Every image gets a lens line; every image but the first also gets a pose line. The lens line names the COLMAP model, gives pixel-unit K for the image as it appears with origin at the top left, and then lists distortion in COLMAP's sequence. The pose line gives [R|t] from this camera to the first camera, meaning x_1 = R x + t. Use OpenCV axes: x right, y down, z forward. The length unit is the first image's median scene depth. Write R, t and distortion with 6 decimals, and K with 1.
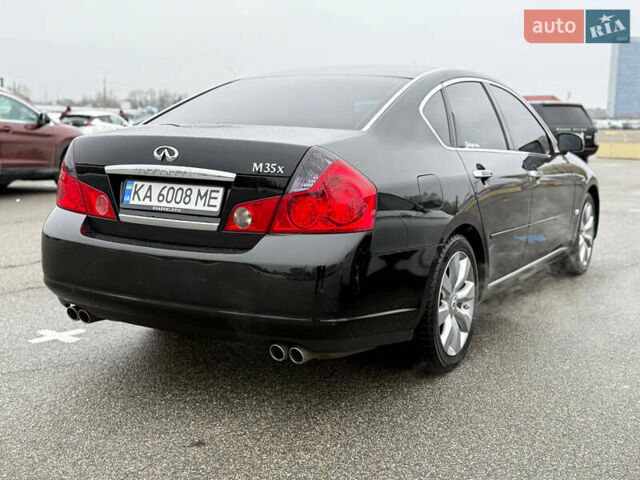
lens RADIAL K [[762.0, 0, 321.3], [0, 762.0, 251.4], [0, 0, 1]] dist [0.098893, 0.000000]
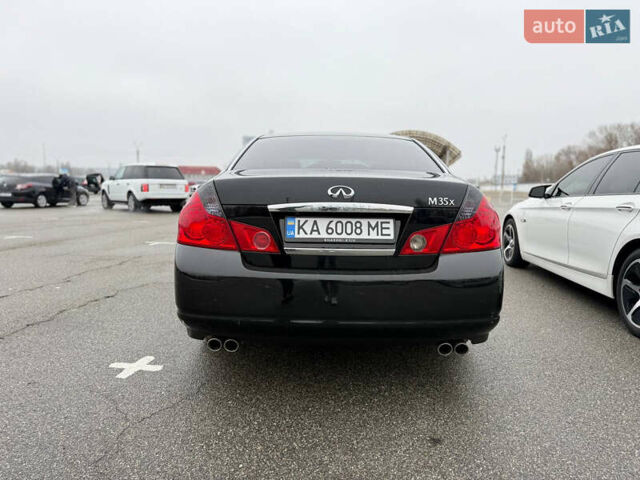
lens RADIAL K [[447.1, 0, 322.3], [0, 447.1, 240.1], [0, 0, 1]] dist [0.054372, -0.059815]
pose [[0.869960, -0.061768, 0.489239, -0.557971], [0.080182, 0.996639, -0.016750, -0.046661], [-0.486560, 0.053800, 0.871989, 0.430601]]
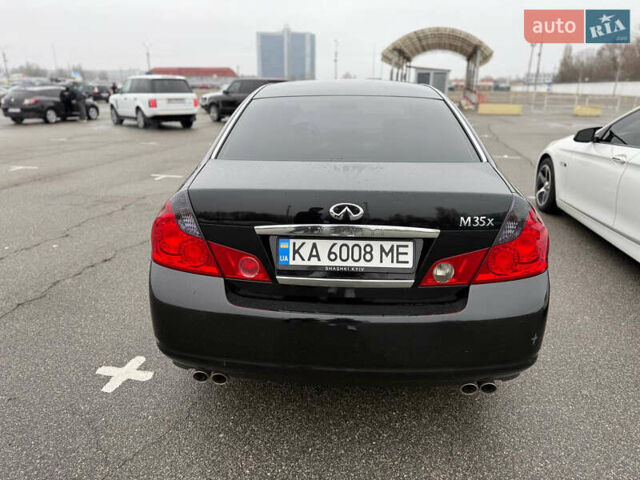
lens RADIAL K [[447.1, 0, 315.9], [0, 447.1, 239.6], [0, 0, 1]] dist [0.054372, -0.059815]
pose [[0.894614, -0.153456, 0.419664, -0.458545], [0.082752, 0.979832, 0.181884, -0.192725], [-0.439111, -0.127988, 0.889270, 0.543003]]
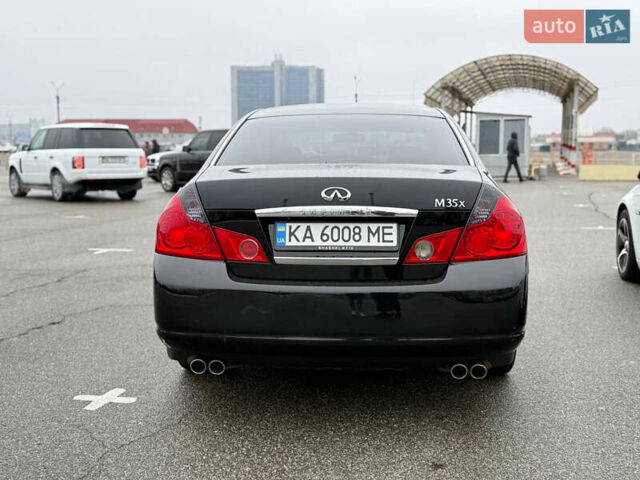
lens RADIAL K [[762.0, 0, 321.8], [0, 762.0, 241.5], [0, 0, 1]] dist [0.098893, 0.000000]
pose [[0.896767, -0.070911, 0.436785, -0.670413], [0.089262, 0.995774, -0.021603, -0.043669], [-0.433407, 0.058362, 0.899307, 0.088564]]
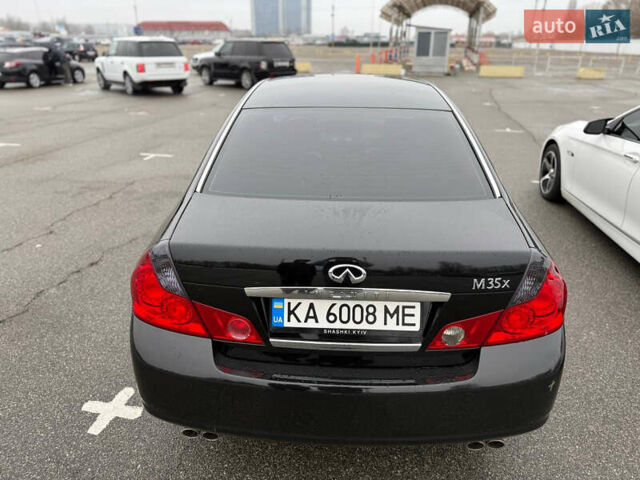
lens RADIAL K [[447.1, 0, 320.9], [0, 447.1, 242.3], [0, 0, 1]] dist [0.054372, -0.059815]
pose [[0.886609, -0.194472, 0.419648, -0.416645], [0.082165, 0.959103, 0.270870, -0.287576], [-0.455162, -0.205675, 0.866329, 0.610356]]
